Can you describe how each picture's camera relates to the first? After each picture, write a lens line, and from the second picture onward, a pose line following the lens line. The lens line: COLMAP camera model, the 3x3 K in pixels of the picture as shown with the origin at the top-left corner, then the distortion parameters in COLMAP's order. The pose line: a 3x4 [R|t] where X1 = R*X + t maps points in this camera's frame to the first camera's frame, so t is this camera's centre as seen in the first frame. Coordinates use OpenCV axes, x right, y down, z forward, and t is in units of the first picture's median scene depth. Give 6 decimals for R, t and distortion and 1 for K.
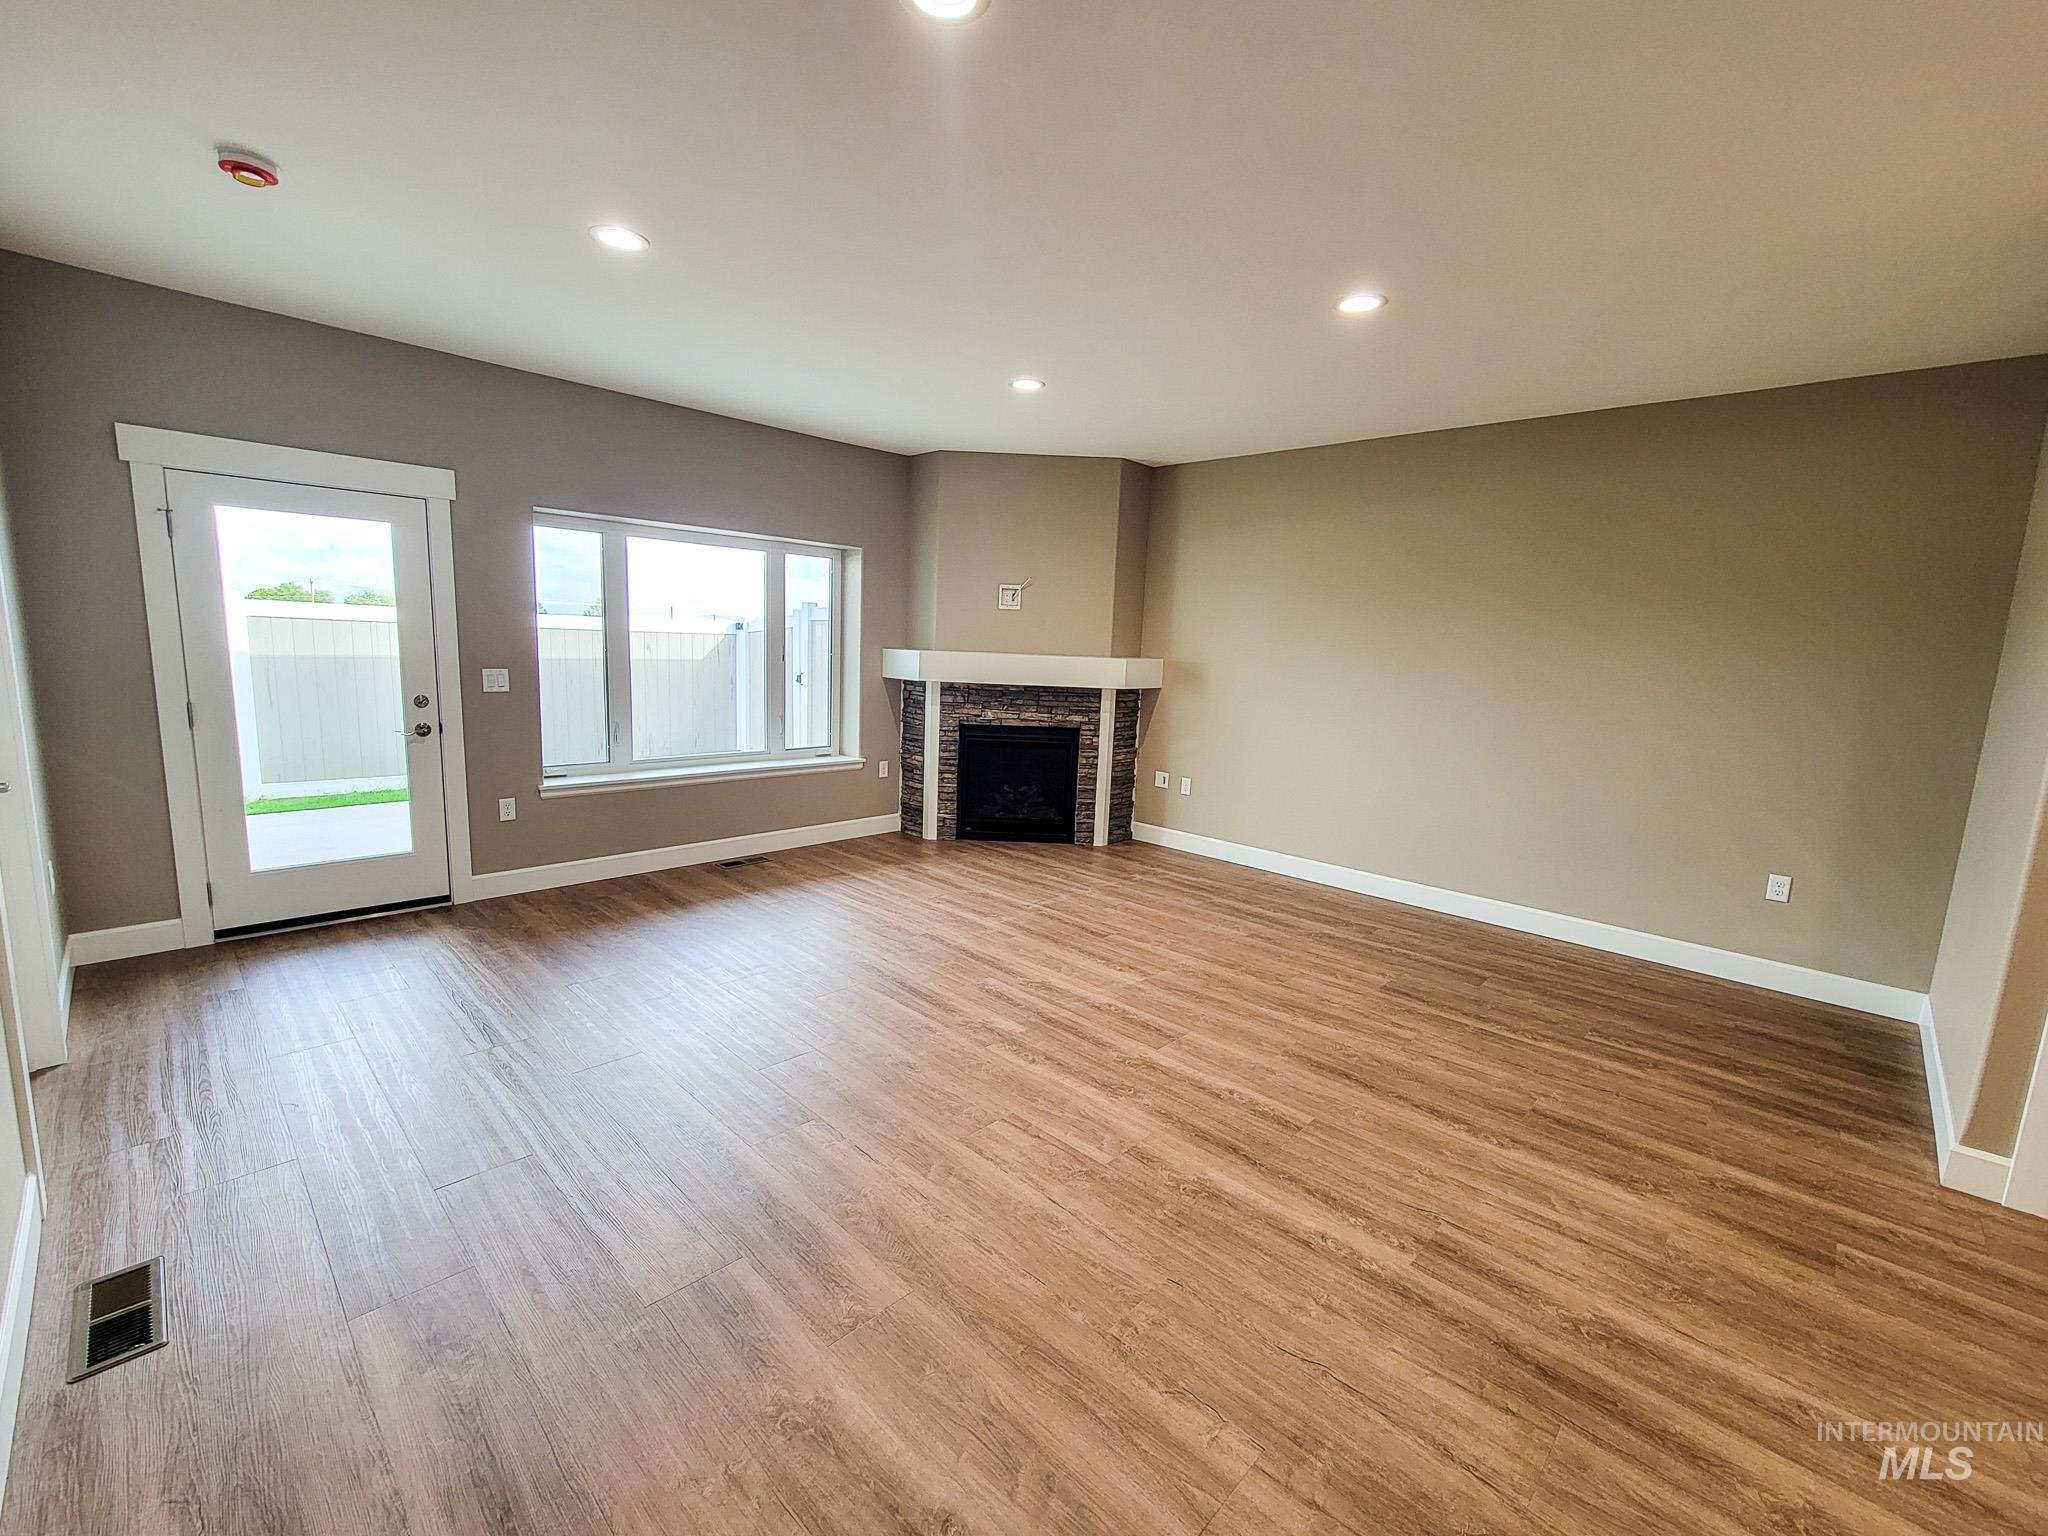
lens RADIAL K [[845.1, 0, 1008.3], [0, 845.1, 770.9], [0, 0, 1]] dist [-0.000199, -0.000355]
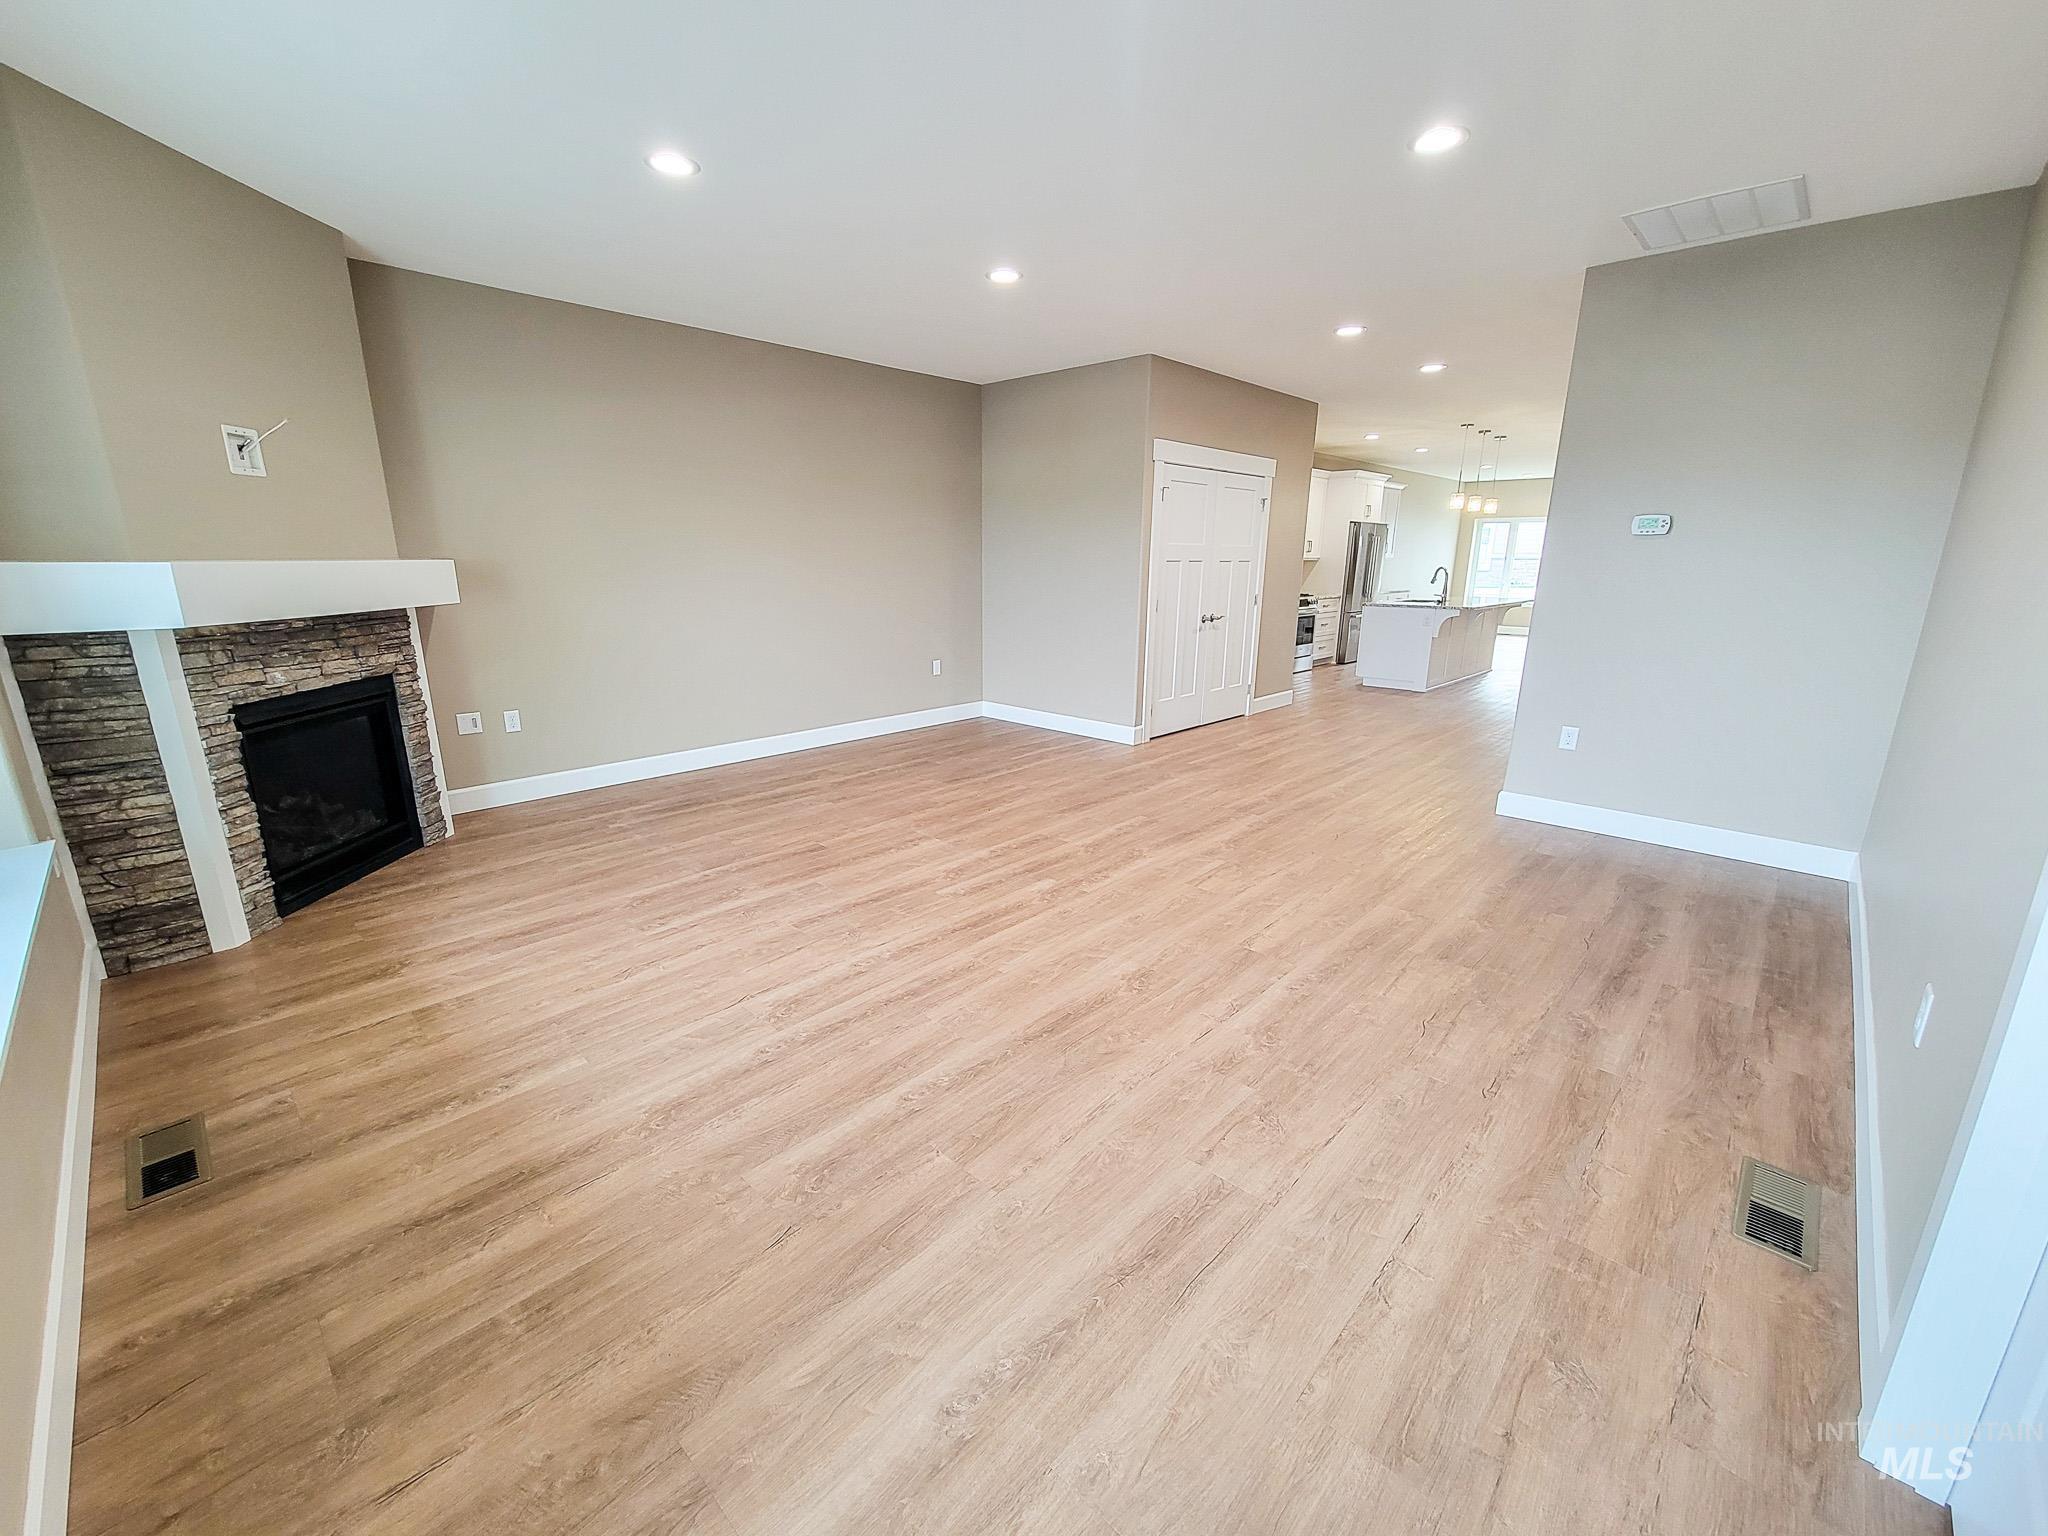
lens RADIAL K [[815.1, 0, 967.1], [0, 815.1, 820.7], [0, 0, 1]] dist [-0.001514, 0.006633]
pose [[0.020777, -0.348770, 0.936978, -0.659028], [0.153201, 0.927223, 0.341741, -0.113845], [-0.987977, 0.136446, 0.072697, 0.659512]]
